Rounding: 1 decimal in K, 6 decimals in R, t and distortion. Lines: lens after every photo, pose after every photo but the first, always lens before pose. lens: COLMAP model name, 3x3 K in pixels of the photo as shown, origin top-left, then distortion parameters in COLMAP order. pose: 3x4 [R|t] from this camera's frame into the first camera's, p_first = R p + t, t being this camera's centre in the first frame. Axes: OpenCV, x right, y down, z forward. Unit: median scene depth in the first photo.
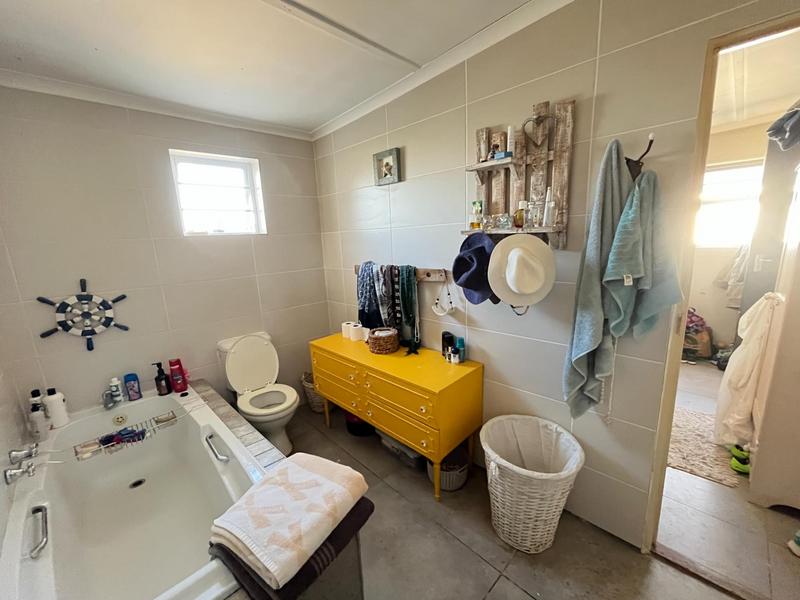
lens RADIAL K [[324.2, 0, 396.0], [0, 324.2, 301.7], [0, 0, 1]] dist [-0.001447, -0.000571]
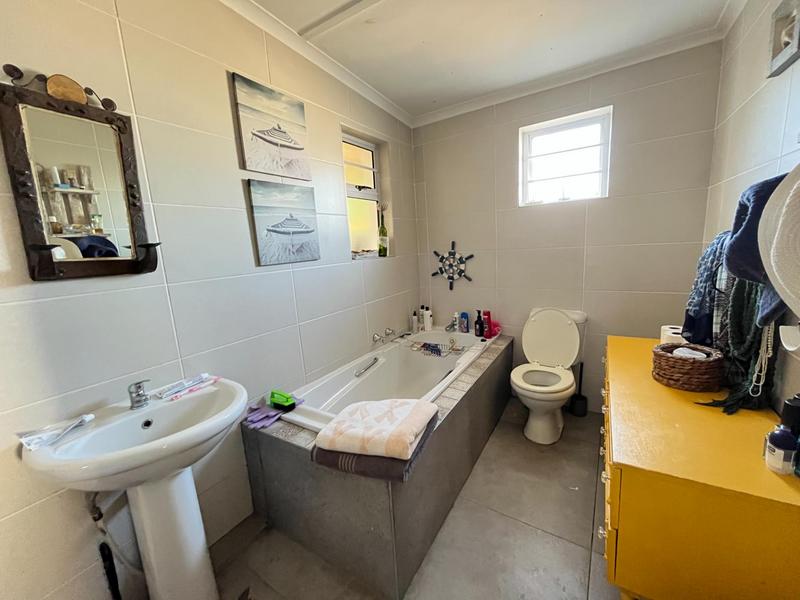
lens RADIAL K [[324.2, 0, 395.7], [0, 324.2, 299.5], [0, 0, 1]] dist [-0.001447, -0.000571]
pose [[0.217914, 0.198562, -0.955556, 0.424406], [-0.138818, 0.975436, 0.171036, -0.026159], [0.966045, 0.095377, 0.240125, 0.394611]]
